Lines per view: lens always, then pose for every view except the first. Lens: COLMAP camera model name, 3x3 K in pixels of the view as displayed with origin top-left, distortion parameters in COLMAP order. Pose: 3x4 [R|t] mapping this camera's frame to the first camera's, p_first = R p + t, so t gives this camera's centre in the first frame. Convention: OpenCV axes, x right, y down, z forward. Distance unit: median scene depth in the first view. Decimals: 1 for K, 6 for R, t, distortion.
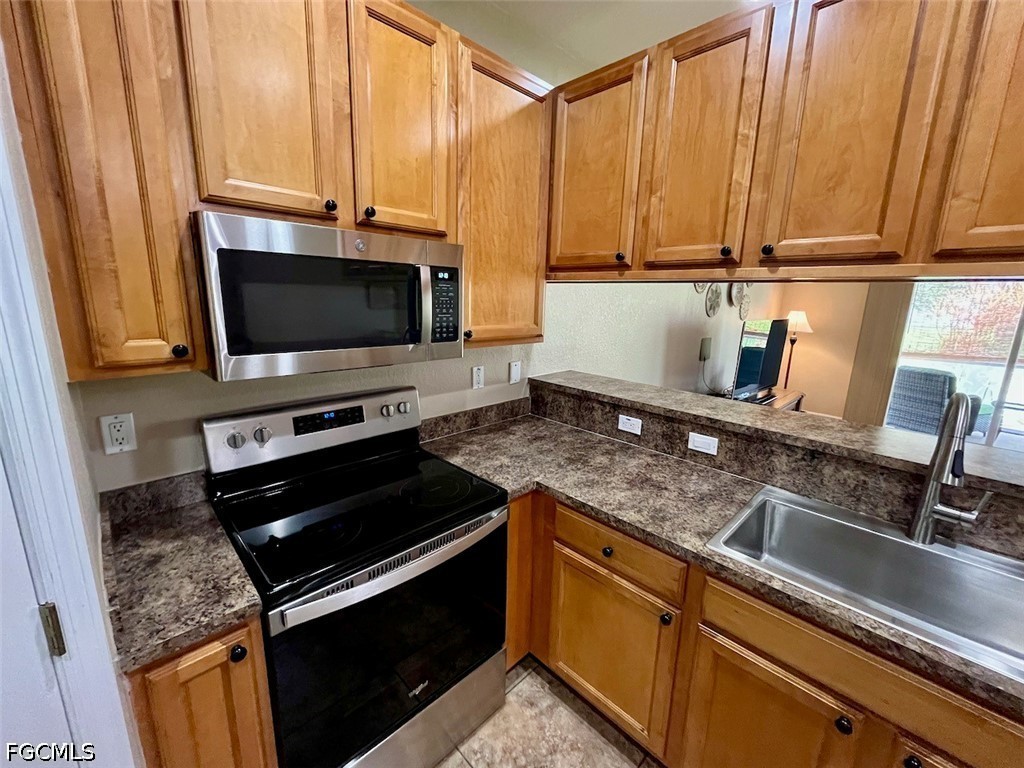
lens RADIAL K [[417.4, 0, 512.4], [0, 417.4, 383.3], [0, 0, 1]] dist [-0.002877, -0.000396]
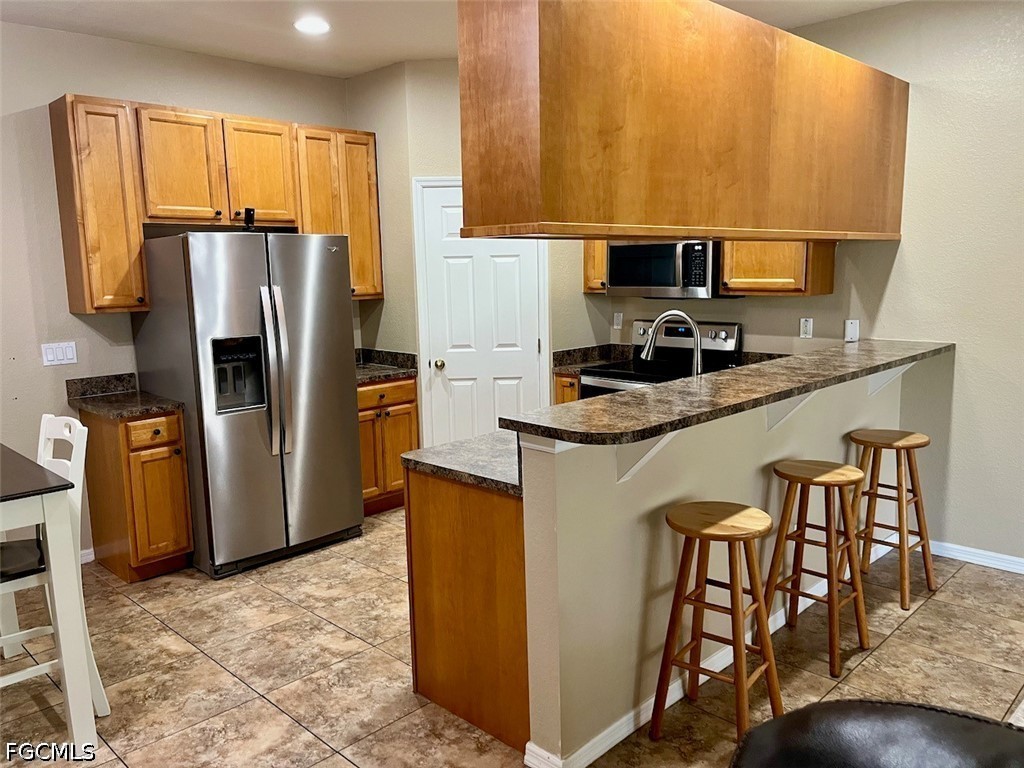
lens RADIAL K [[777.4, 0, 506.2], [0, 777.4, 383.9], [0, 0, 1]] dist [0.062742, -0.083812]
pose [[0.010686, 0.126335, -0.991930, 2.971274], [-0.185428, 0.975032, 0.122185, 0.036706], [0.982600, 0.182626, 0.033845, 0.221252]]
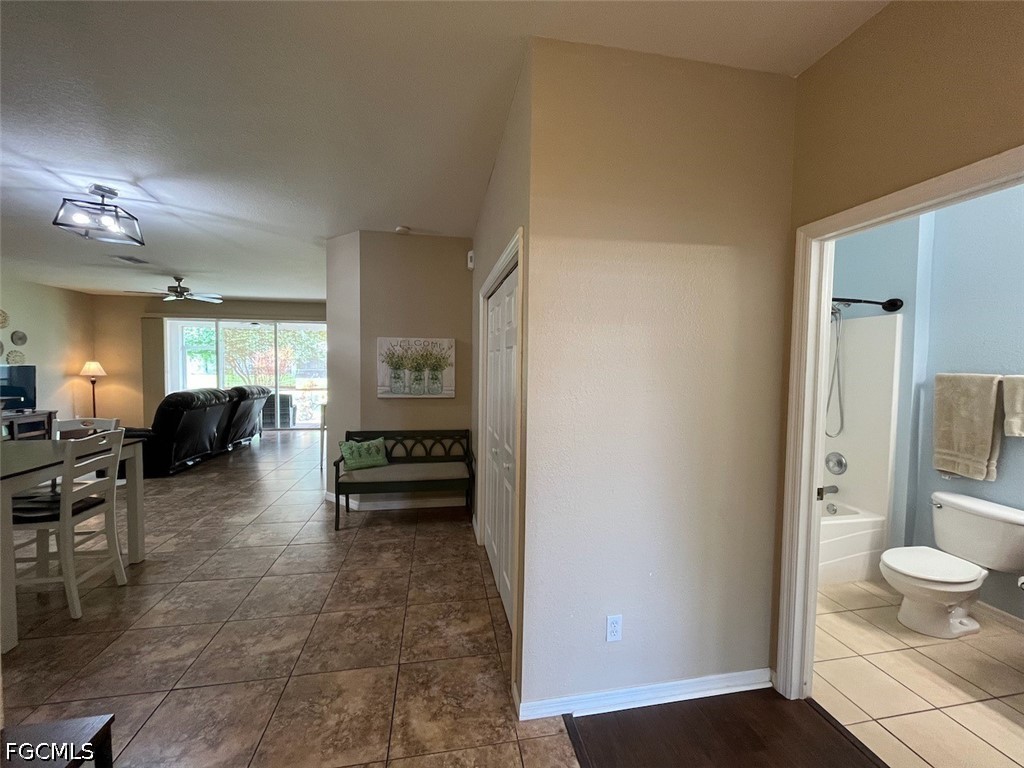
lens RADIAL K [[413.0, 0, 511.5], [0, 413.0, 383.9], [0, 0, 1]] dist [-0.002951, -0.000276]
pose [[0.563826, -0.054354, 0.824103, 1.133281], [0.172186, 0.983642, -0.052928, 0.907571], [-0.807746, 0.171741, 0.563961, -3.887912]]
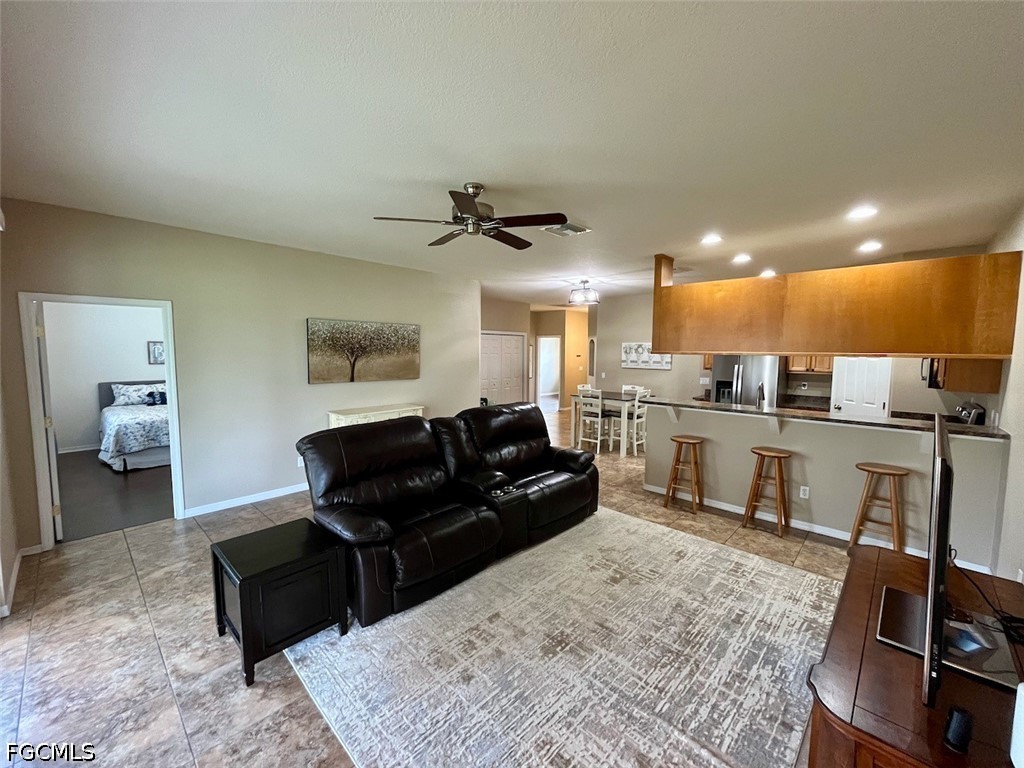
lens RADIAL K [[413.0, 0, 511.2], [0, 413.0, 383.2], [0, 0, 1]] dist [-0.002951, -0.000276]
pose [[-0.998545, -0.028220, -0.045951, 2.744691], [-0.040159, 0.957857, 0.284426, -0.760719], [0.035988, 0.285857, -0.957596, 3.553318]]
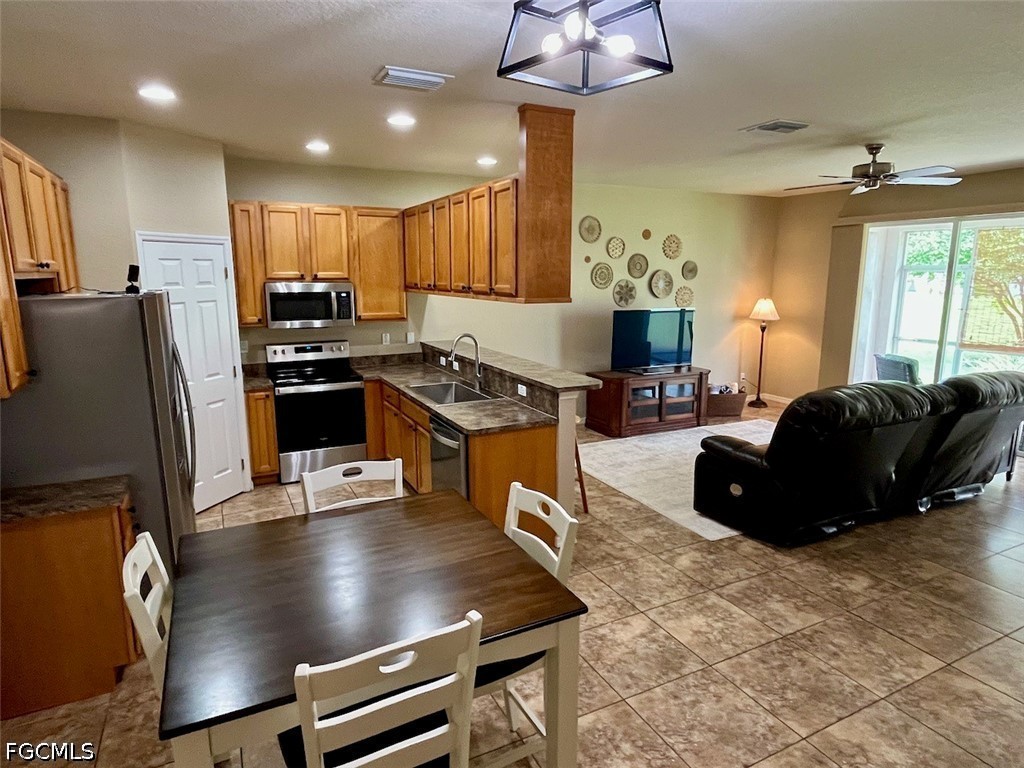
lens RADIAL K [[603.1, 0, 505.9], [0, 603.1, 380.9], [0, 0, 1]] dist [-0.002541, 0.000729]
pose [[0.949811, 0.030332, -0.311350, 2.009295], [-0.039811, 0.998916, -0.024134, 0.342215], [0.310280, 0.035318, 0.949989, -2.298887]]
